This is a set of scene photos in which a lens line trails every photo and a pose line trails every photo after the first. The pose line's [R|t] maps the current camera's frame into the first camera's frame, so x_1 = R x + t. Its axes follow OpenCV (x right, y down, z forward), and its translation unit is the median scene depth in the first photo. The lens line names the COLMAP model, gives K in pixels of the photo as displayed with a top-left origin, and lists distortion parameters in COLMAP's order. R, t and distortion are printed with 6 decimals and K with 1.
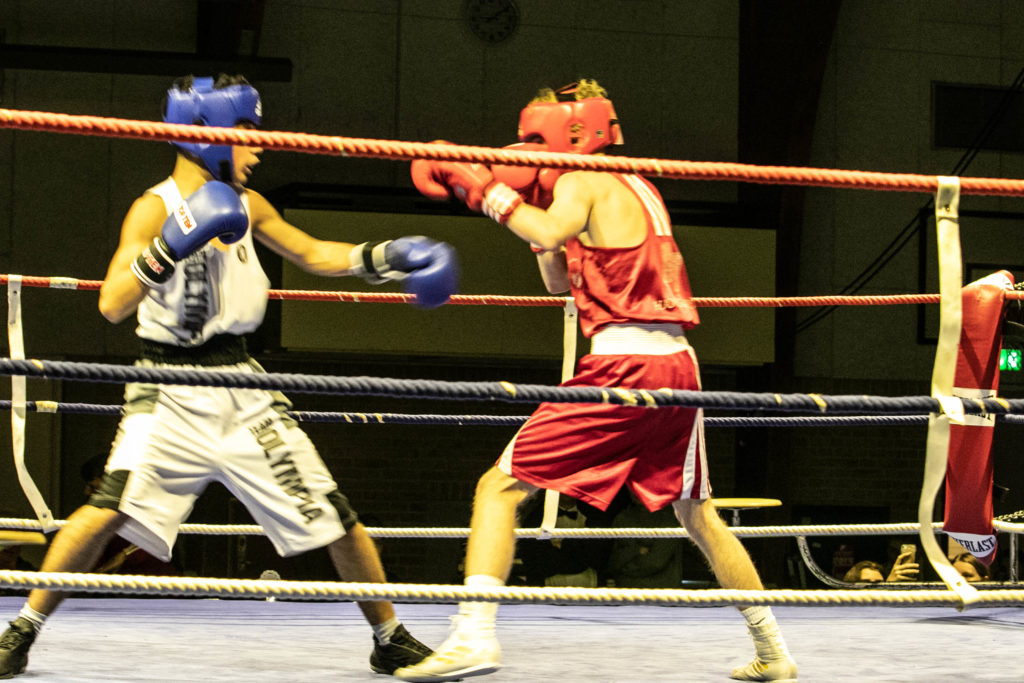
lens RADIAL K [[3427.6, 0, 520.0], [0, 3427.6, 339.5], [0, 0, 1]] dist [-0.326345, 0.000000]
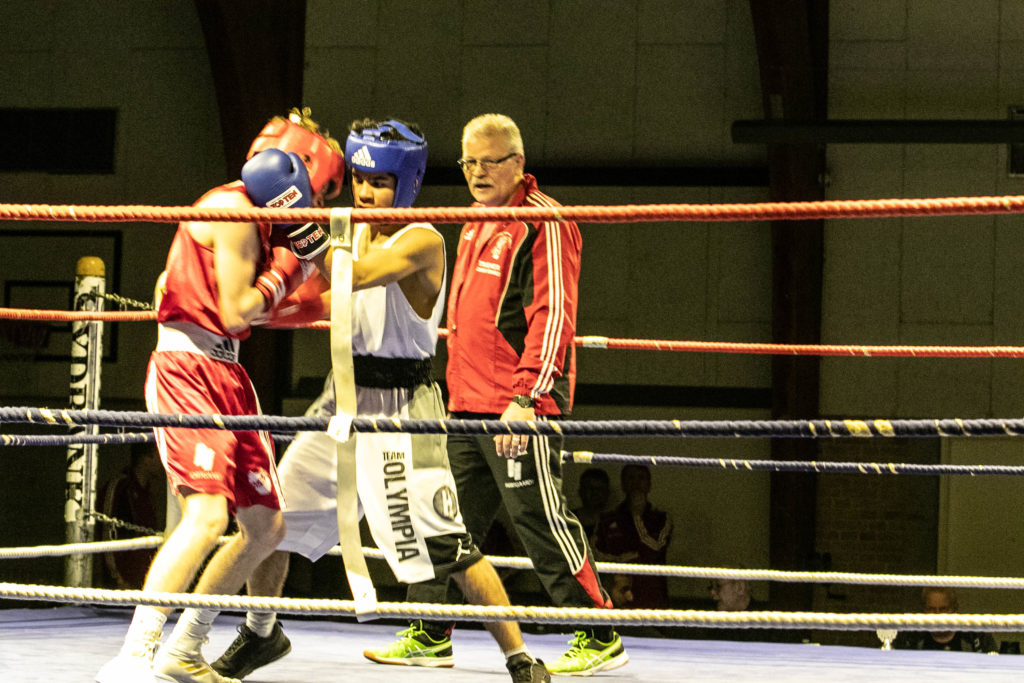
lens RADIAL K [[3427.6, 0, 509.6], [0, 3427.6, 343.7], [0, 0, 1]] dist [-0.326345, 0.000000]
pose [[0.810967, -0.020480, -0.584733, 0.467136], [0.003817, 0.999551, -0.029715, 0.015491], [0.585079, 0.021866, 0.810681, 0.101599]]
